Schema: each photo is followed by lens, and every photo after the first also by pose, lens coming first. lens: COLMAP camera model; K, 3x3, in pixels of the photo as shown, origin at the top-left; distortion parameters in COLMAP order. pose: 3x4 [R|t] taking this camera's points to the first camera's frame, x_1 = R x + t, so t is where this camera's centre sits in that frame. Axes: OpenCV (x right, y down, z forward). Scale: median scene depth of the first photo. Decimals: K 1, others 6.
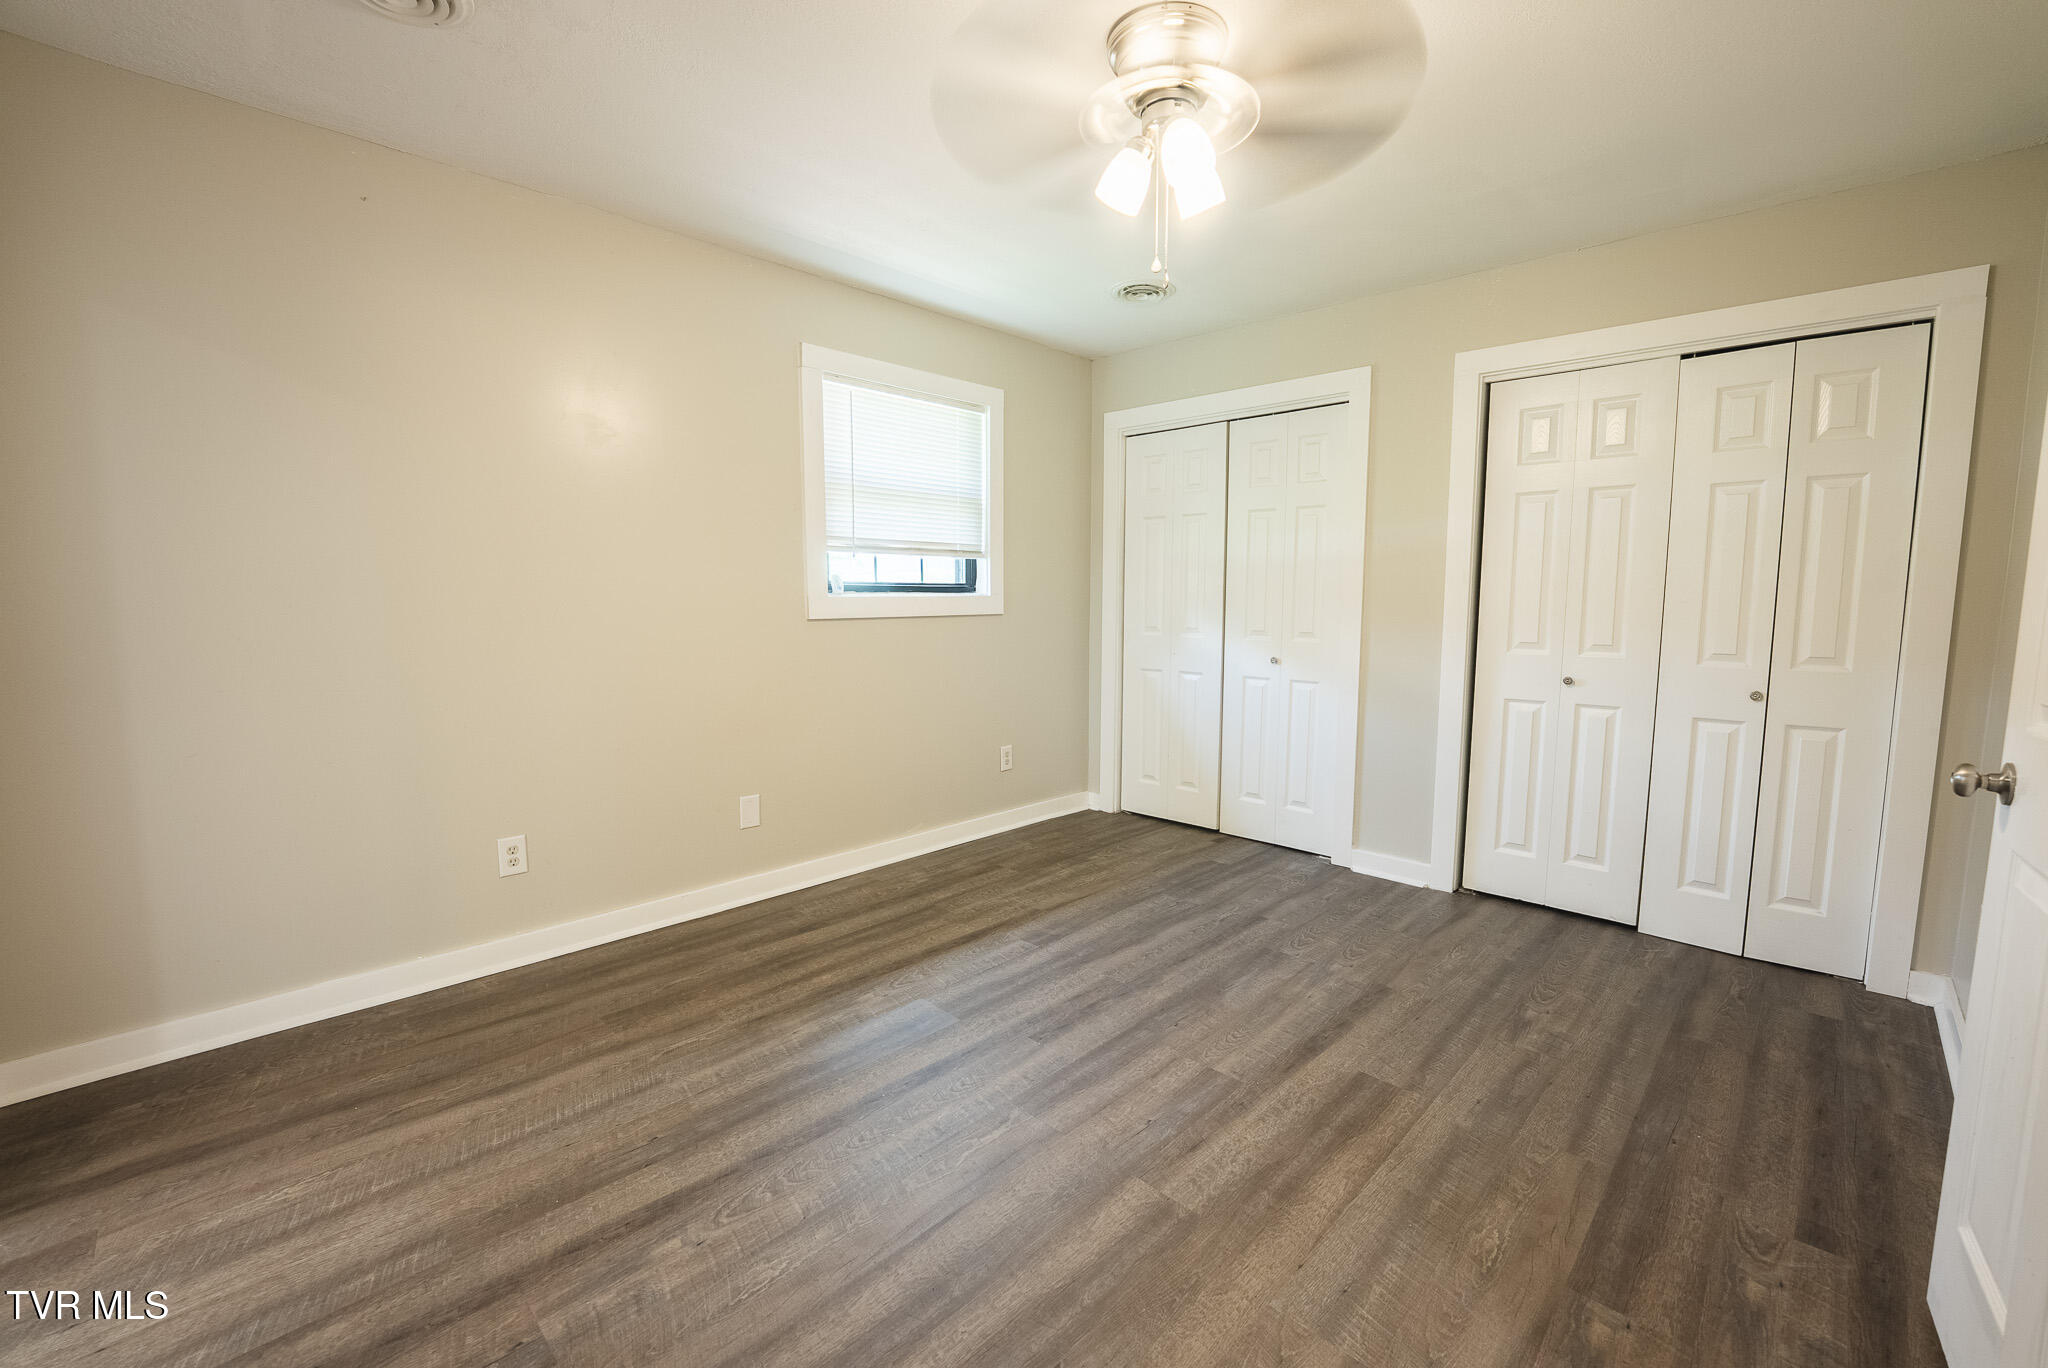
lens RADIAL K [[843.4, 0, 1022.8], [0, 843.4, 683.1], [0, 0, 1]] dist [-0.001652, 0.000351]
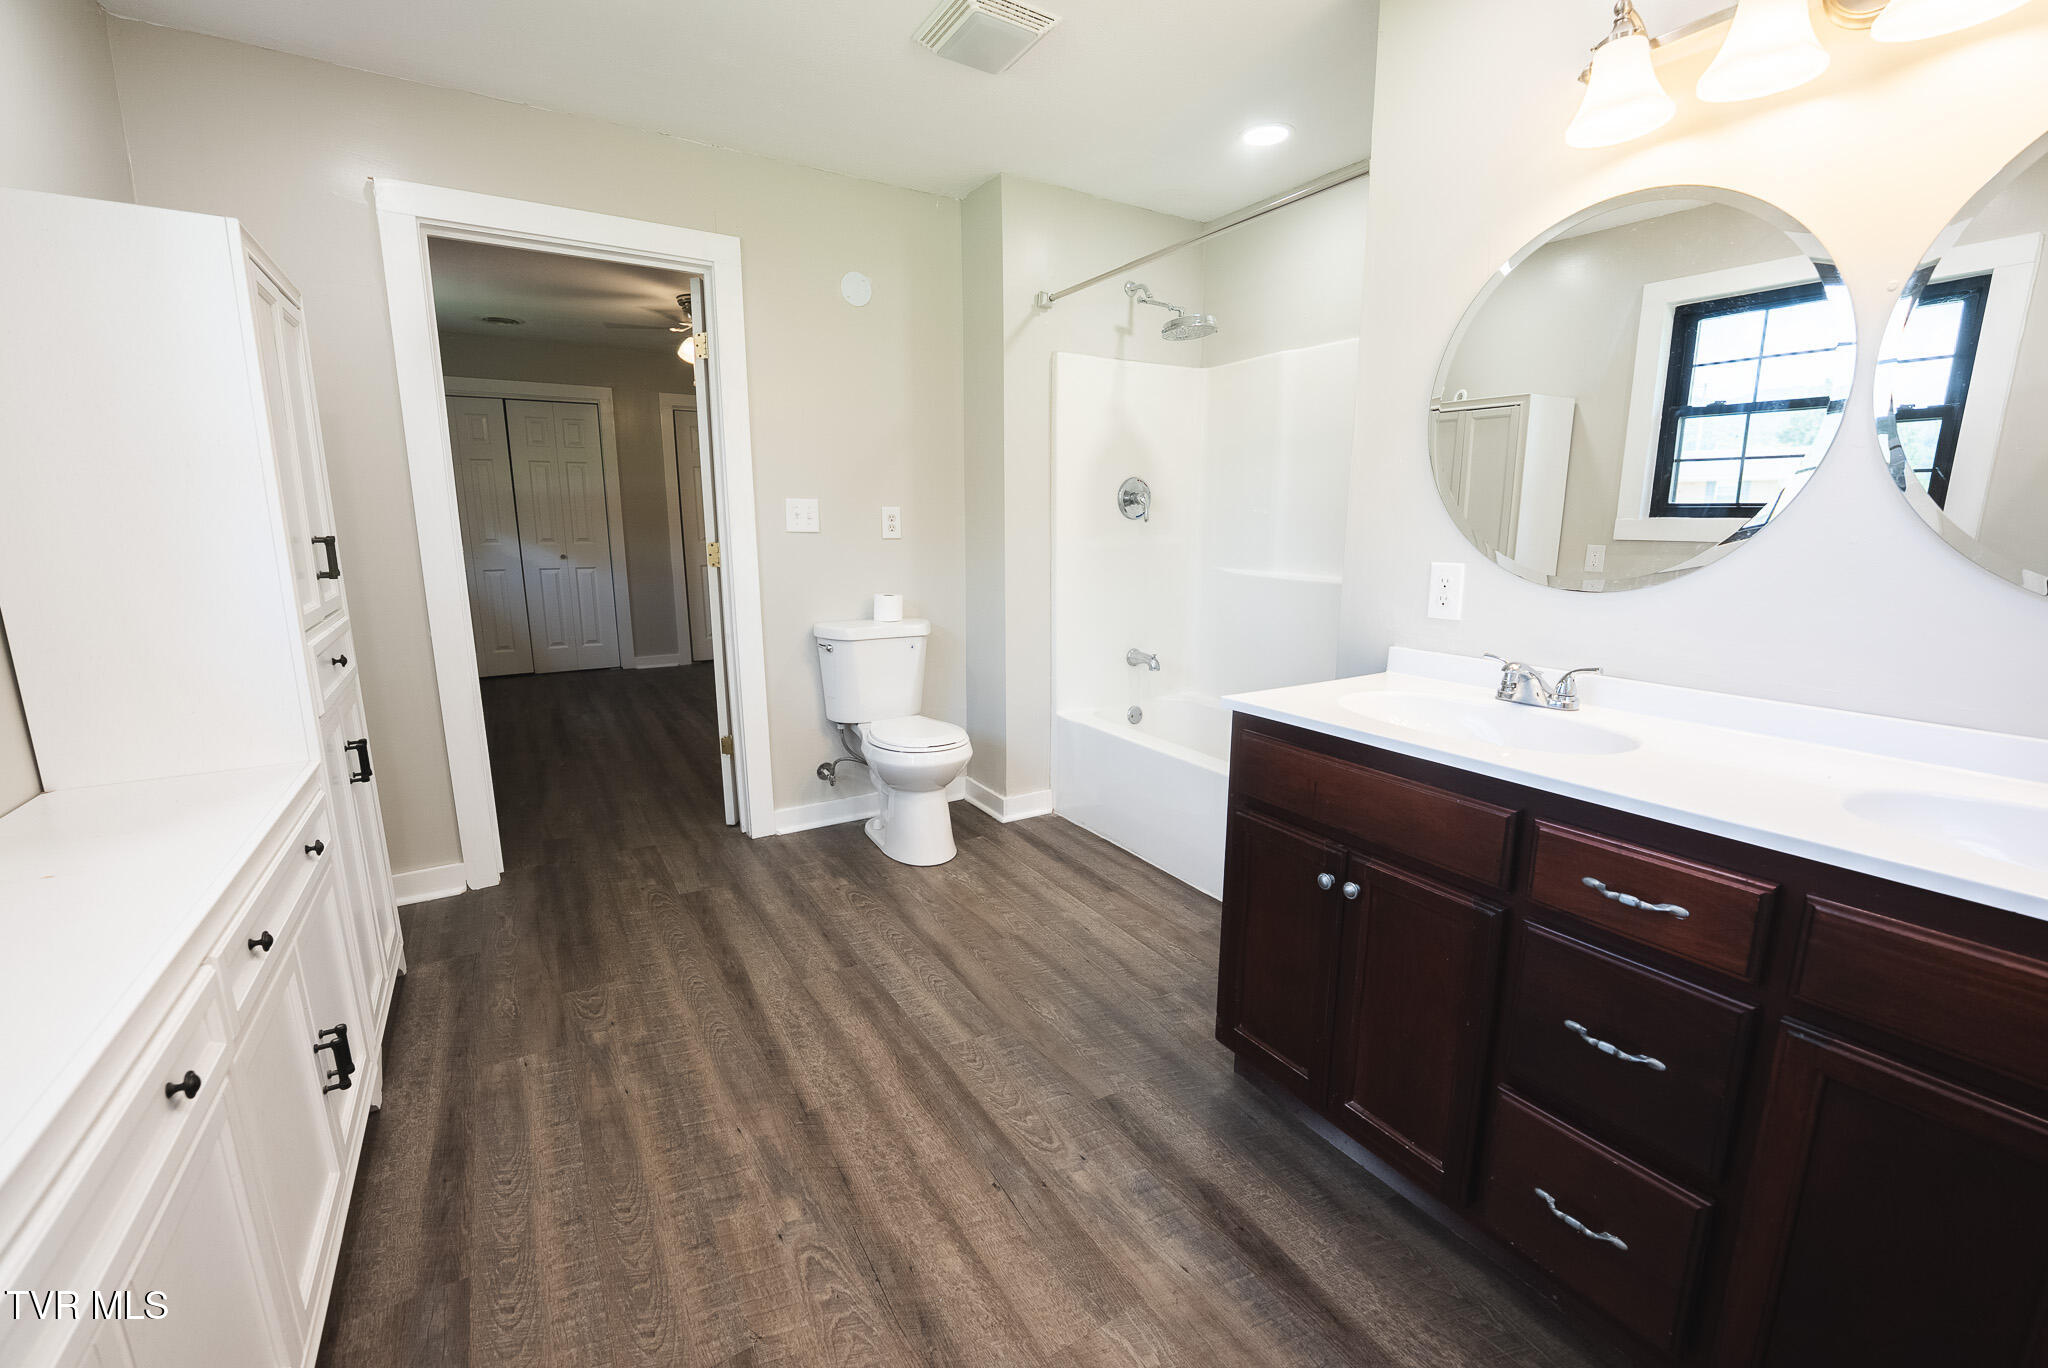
lens RADIAL K [[843.4, 0, 1021.1], [0, 843.4, 681.7], [0, 0, 1]] dist [-0.001652, 0.000351]
pose [[0.247732, -0.184590, 0.951081, -1.150905], [0.095566, 0.981550, 0.165611, 0.025634], [-0.964104, 0.049864, 0.260802, -0.277529]]
